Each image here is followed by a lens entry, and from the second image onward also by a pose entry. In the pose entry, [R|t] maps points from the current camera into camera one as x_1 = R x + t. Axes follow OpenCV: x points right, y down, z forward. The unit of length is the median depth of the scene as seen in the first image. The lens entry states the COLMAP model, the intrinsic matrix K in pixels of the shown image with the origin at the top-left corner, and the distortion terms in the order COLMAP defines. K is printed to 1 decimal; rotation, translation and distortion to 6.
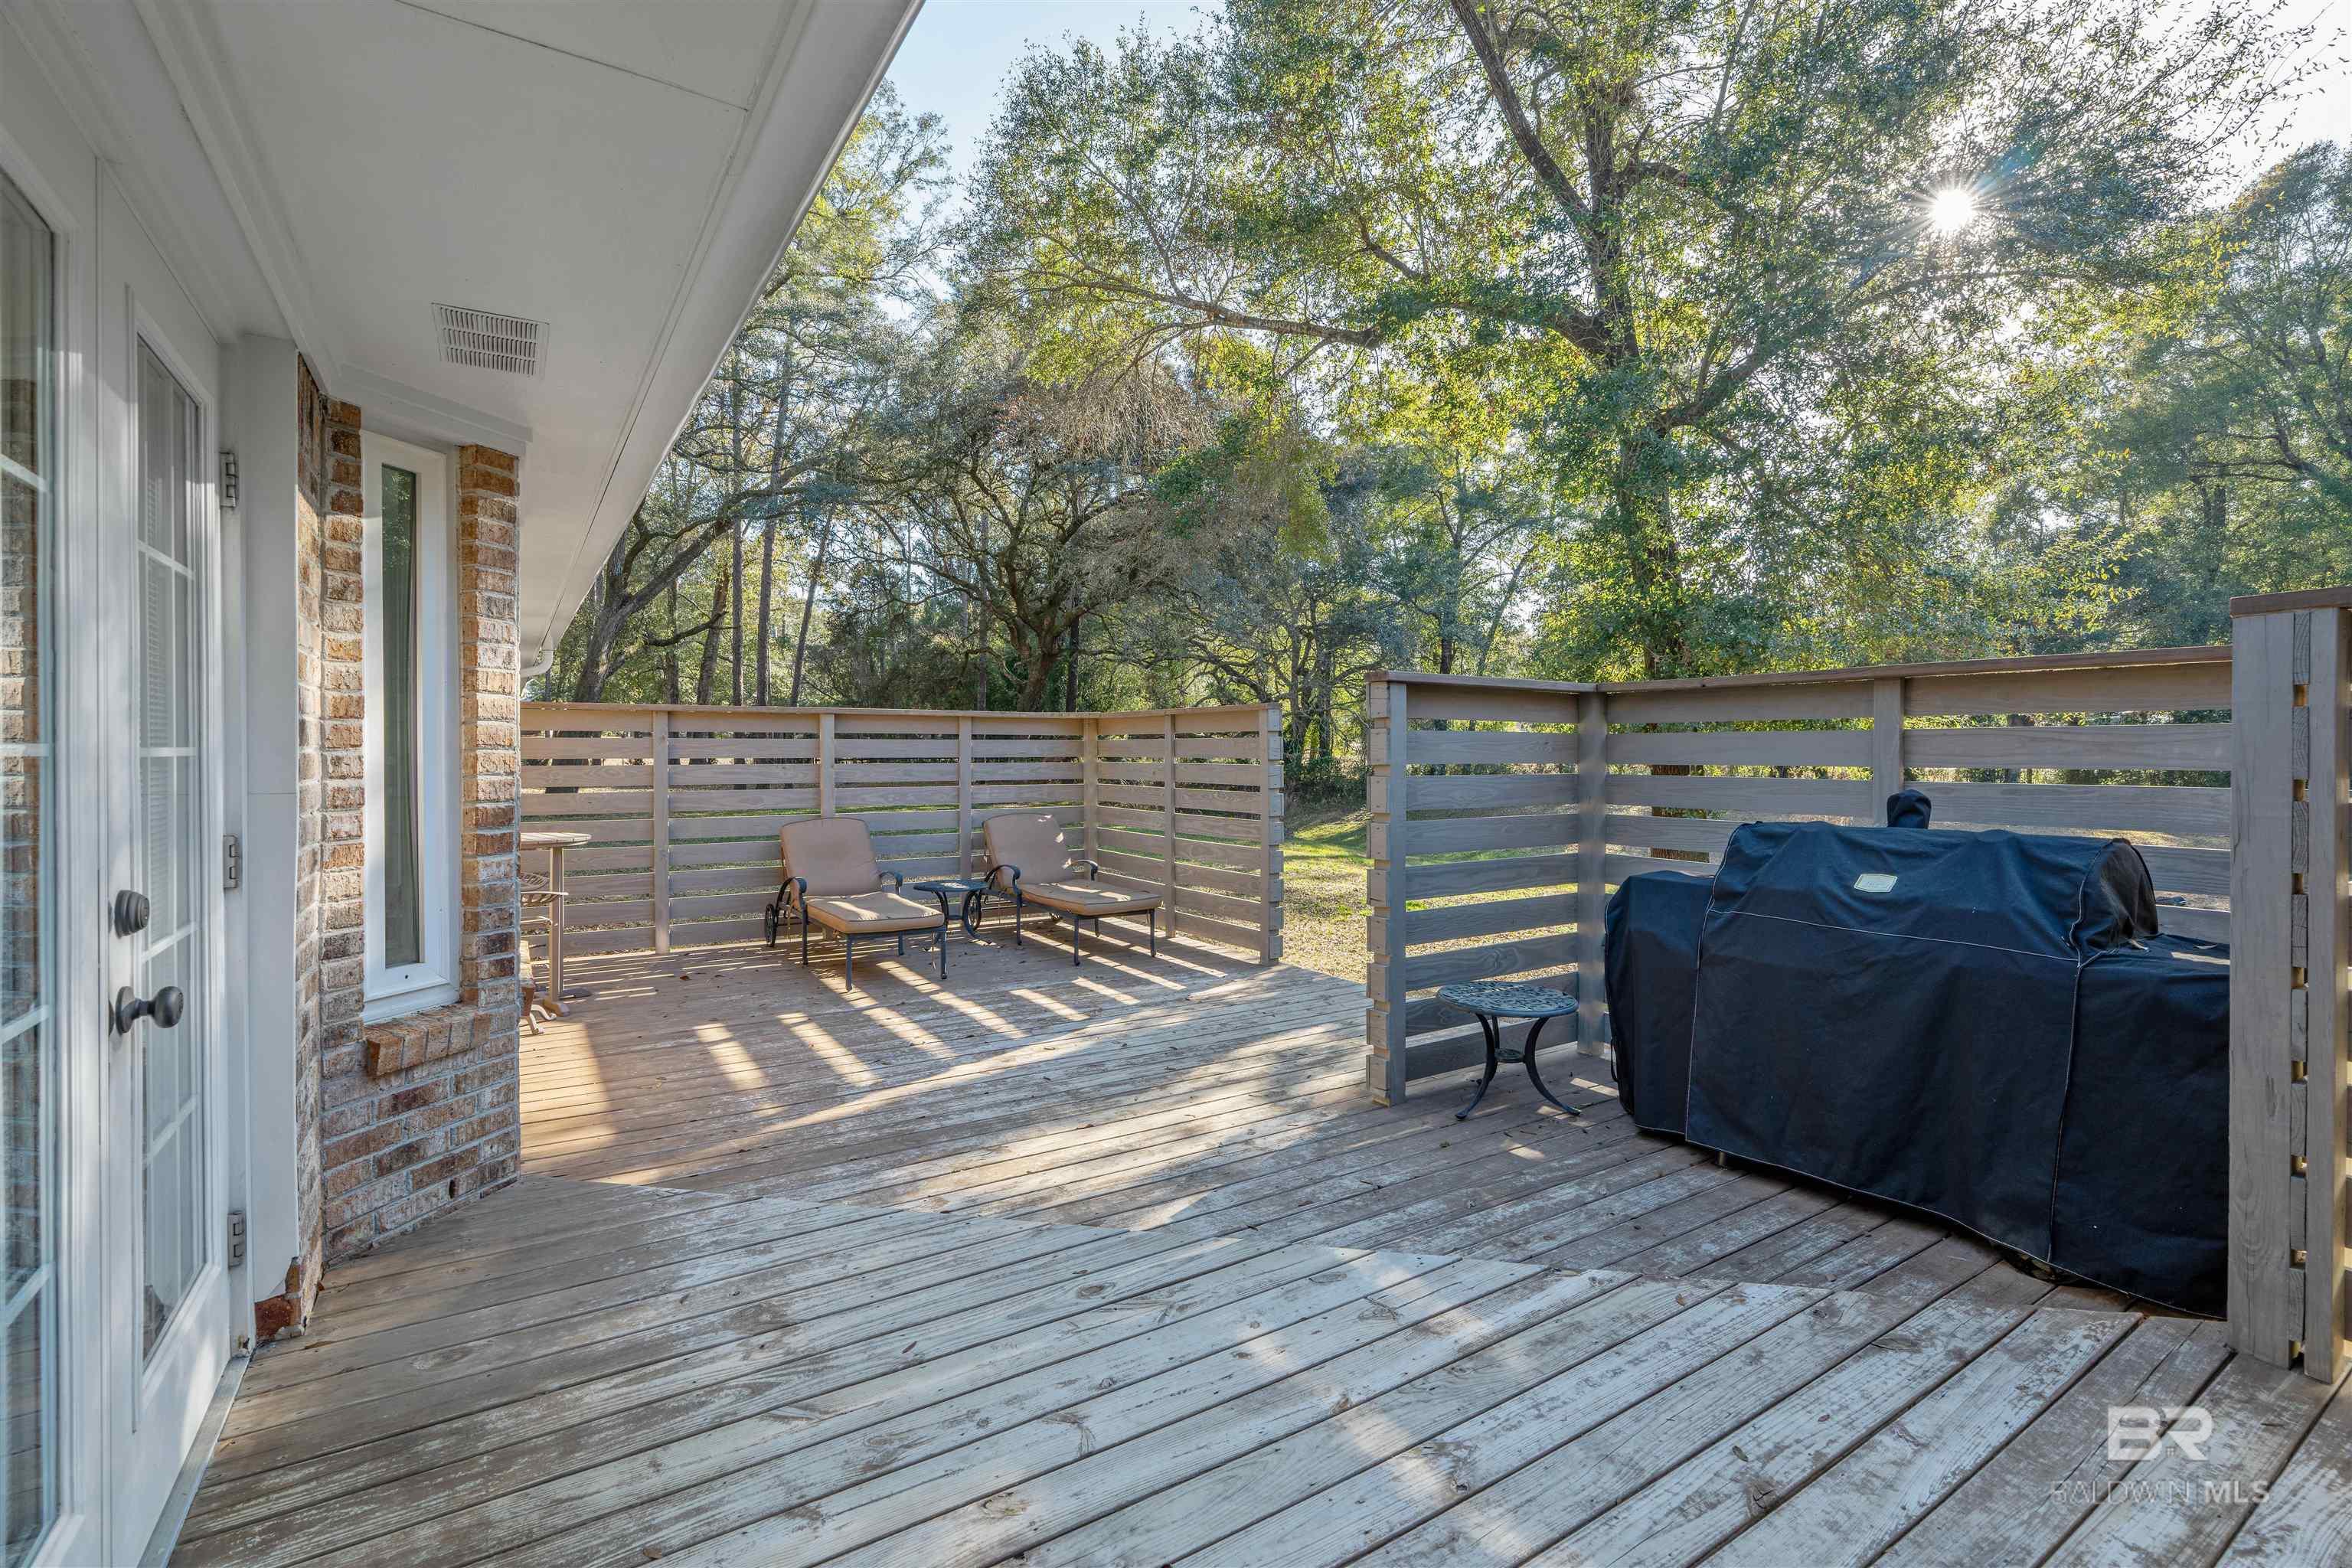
lens RADIAL K [[1045.0, 0, 1176.5], [0, 1045.0, 774.6], [0, 0, 1]] dist [-0.025707, -0.000088]
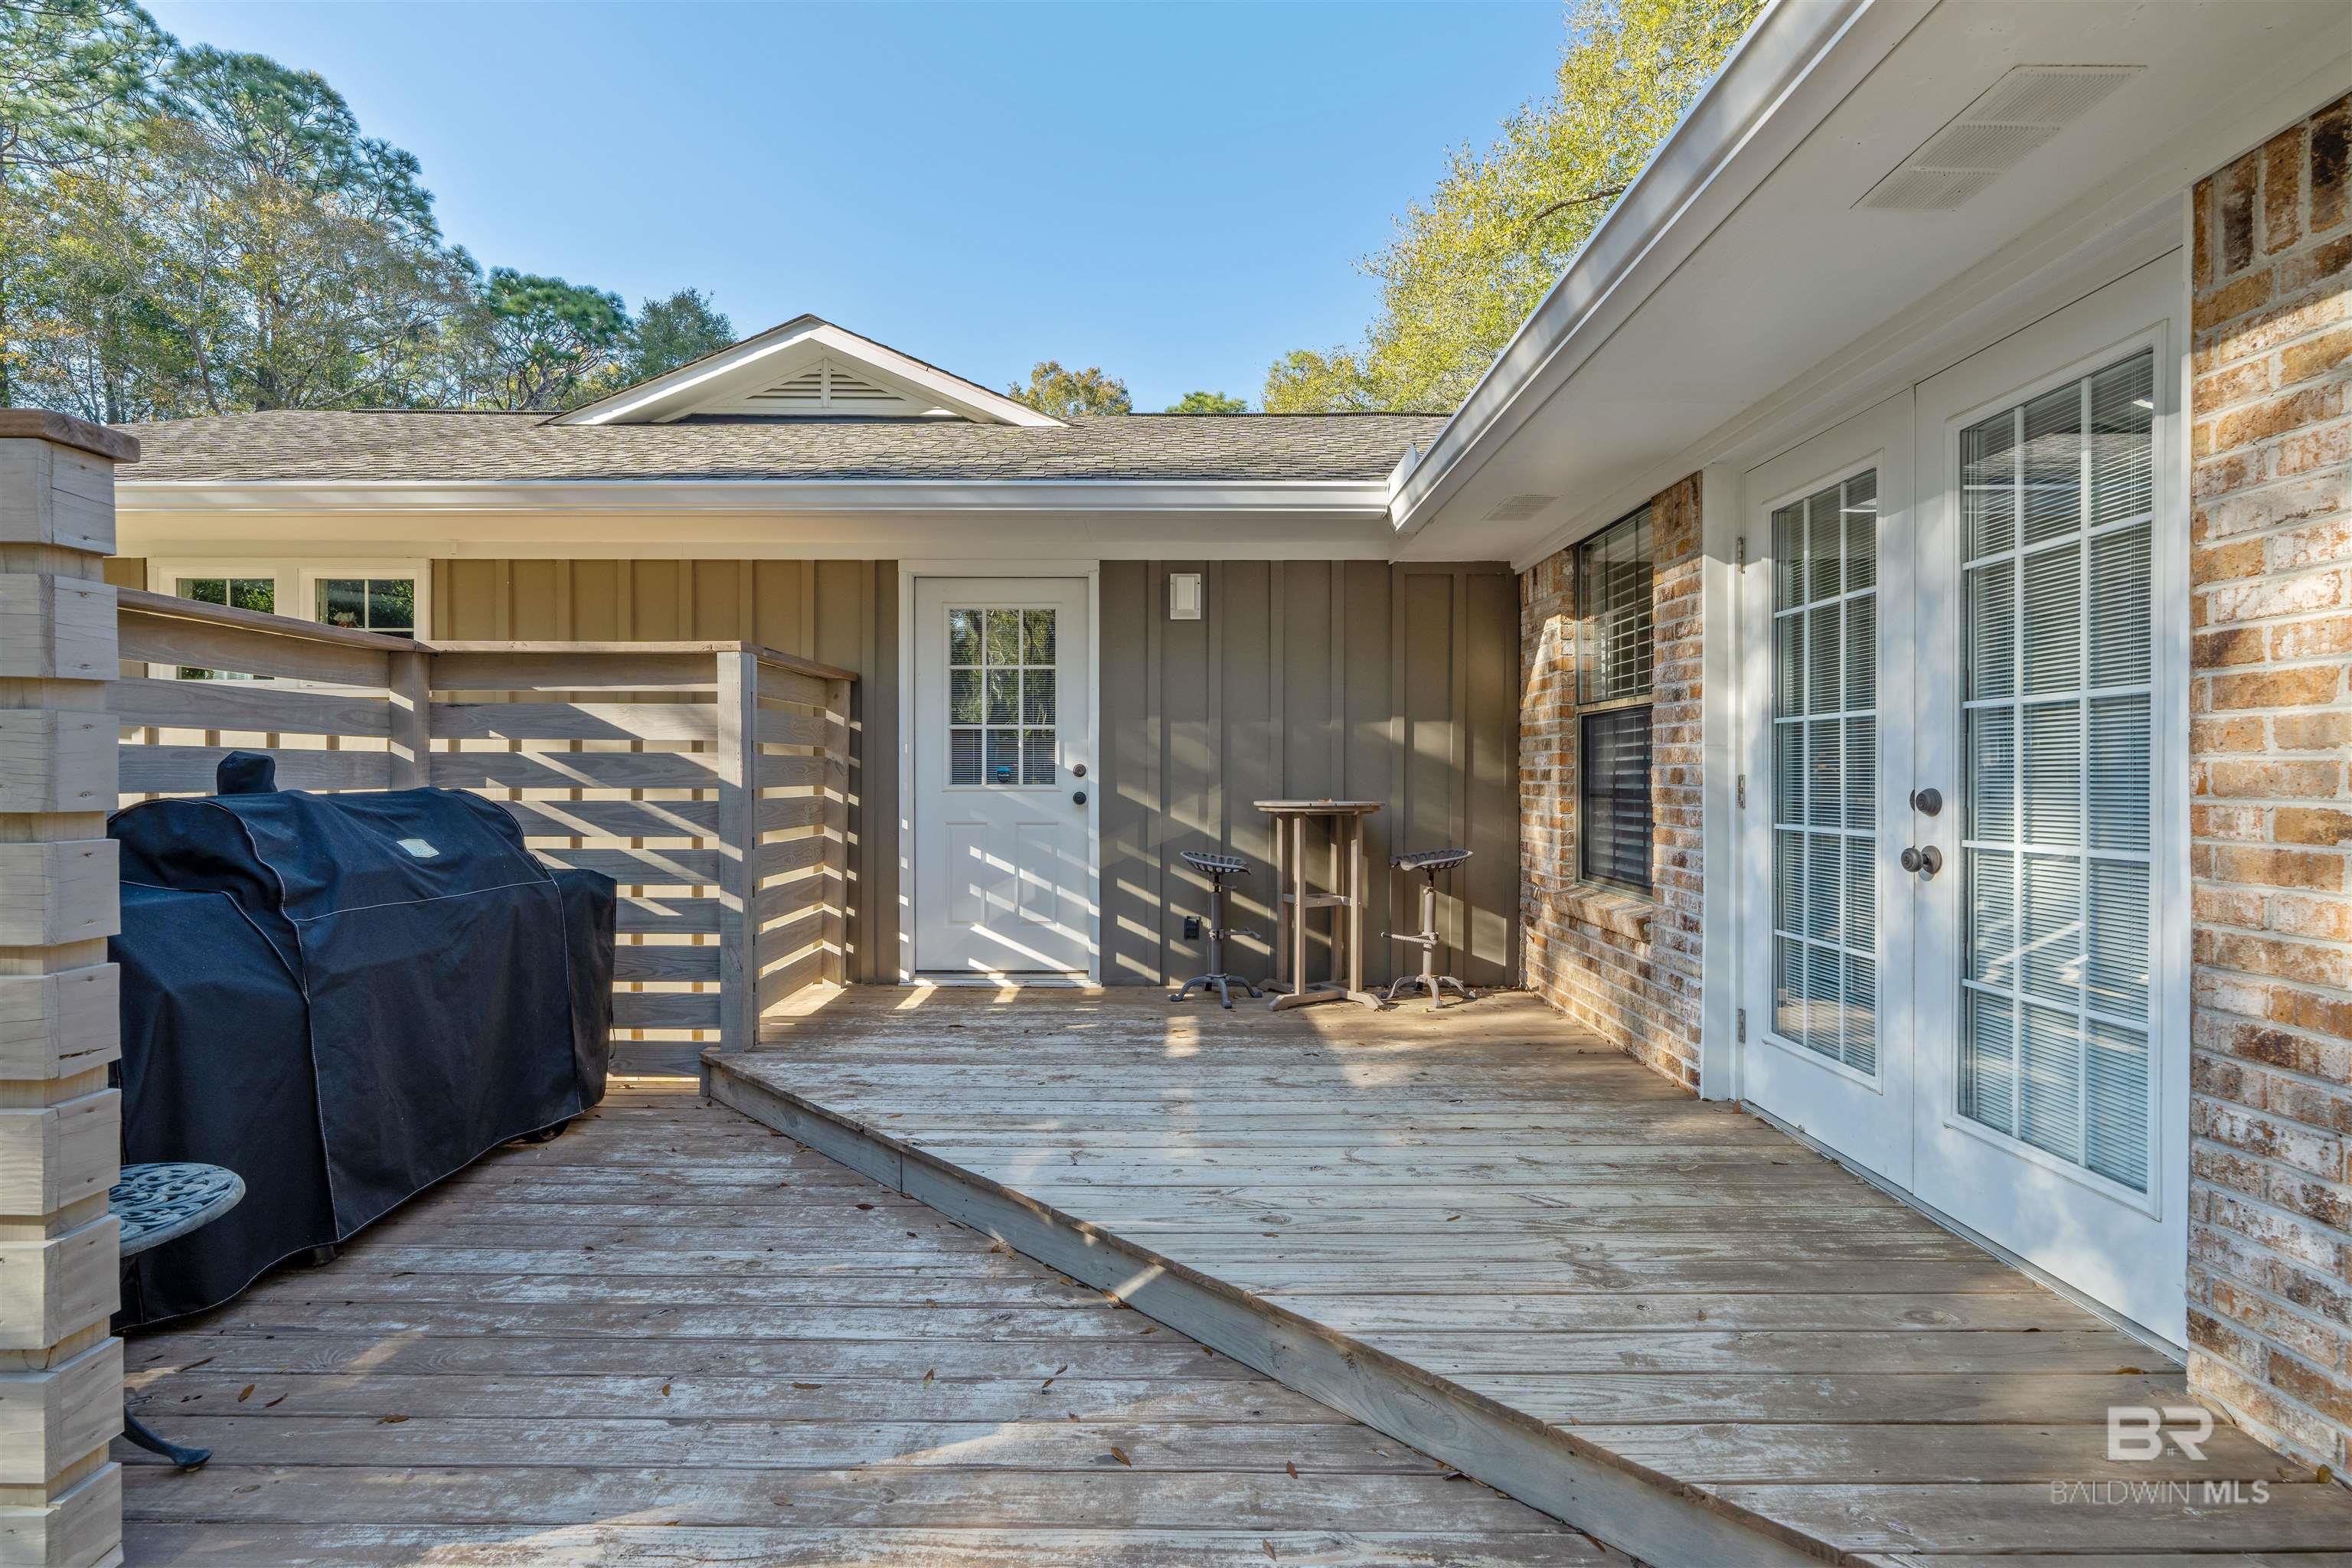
lens RADIAL K [[1045.0, 0, 1176.5], [0, 1045.0, 774.6], [0, 0, 1]] dist [-0.025707, -0.000088]
pose [[-0.839144, -0.004513, 0.543890, -0.464315], [0.005196, 0.999853, 0.016313, 0.029148], [-0.543884, 0.016515, -0.838998, 1.581249]]
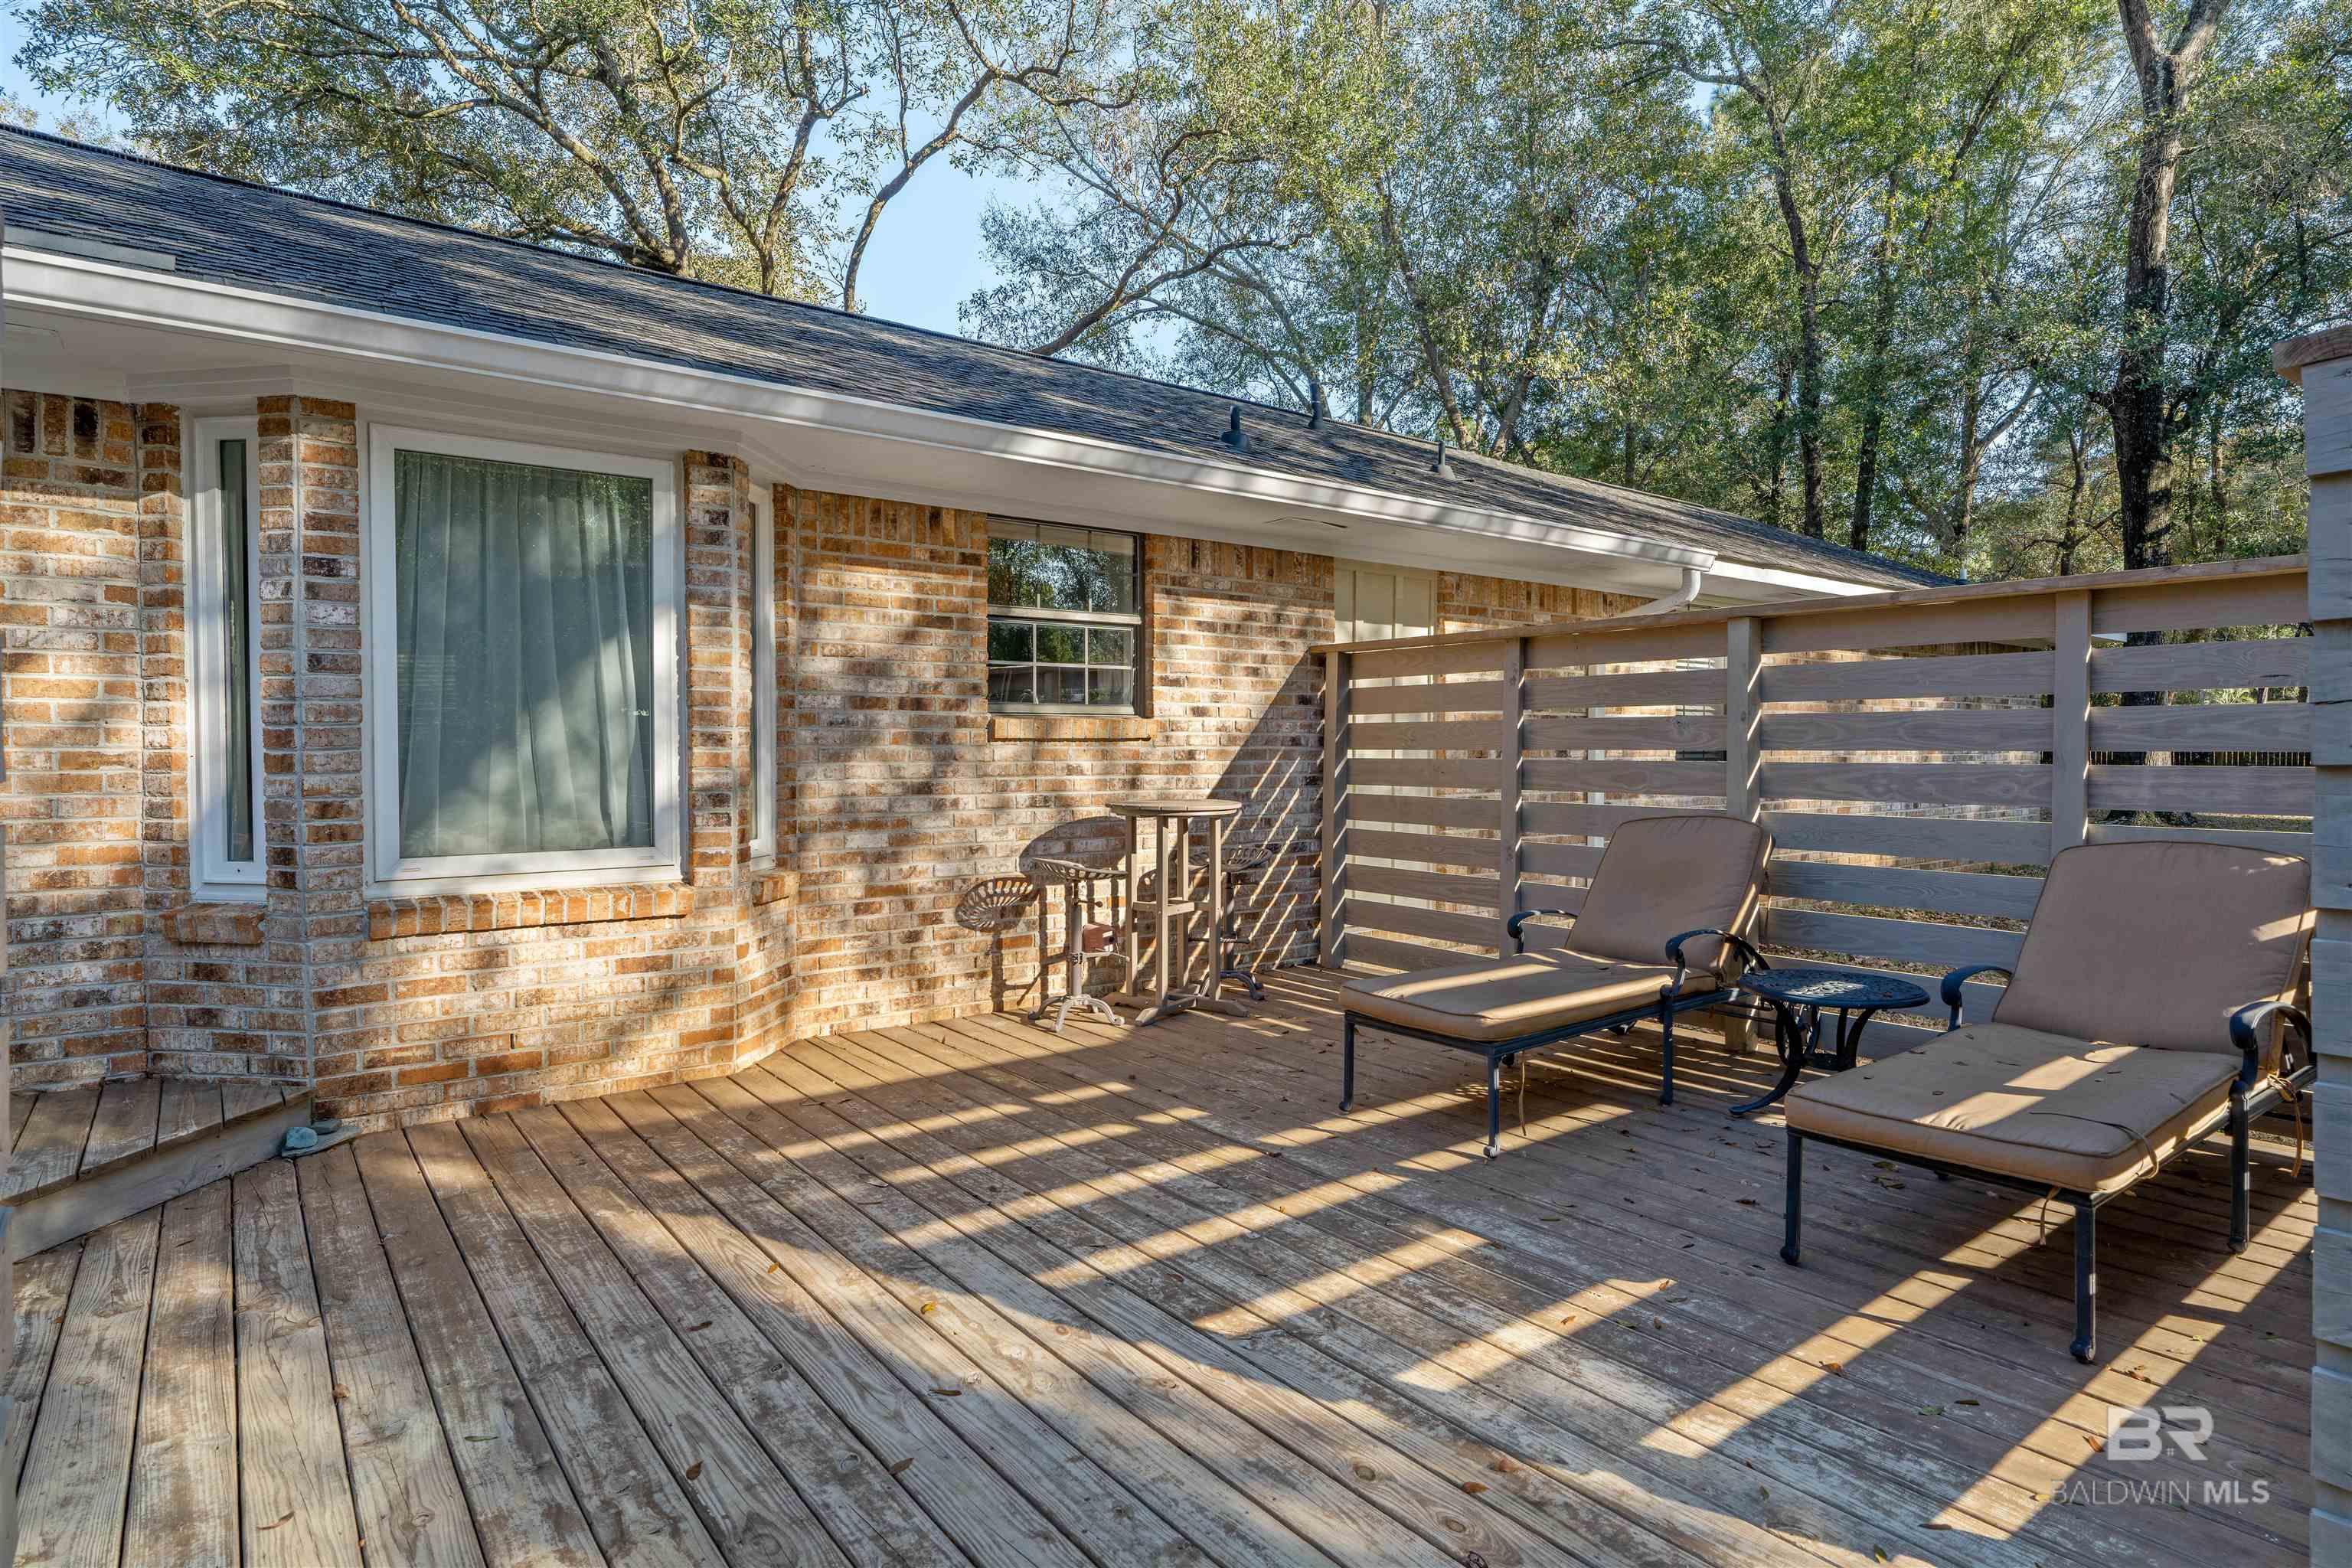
lens RADIAL K [[1272.9, 0, 1183.2], [0, 1272.9, 769.5], [0, 0, 1]] dist [-0.002829, -0.000448]
pose [[0.081829, 0.022809, -0.996385, 0.742278], [-0.016201, 0.999636, 0.021553, 0.029873], [0.996515, 0.014379, 0.082168, 1.843193]]
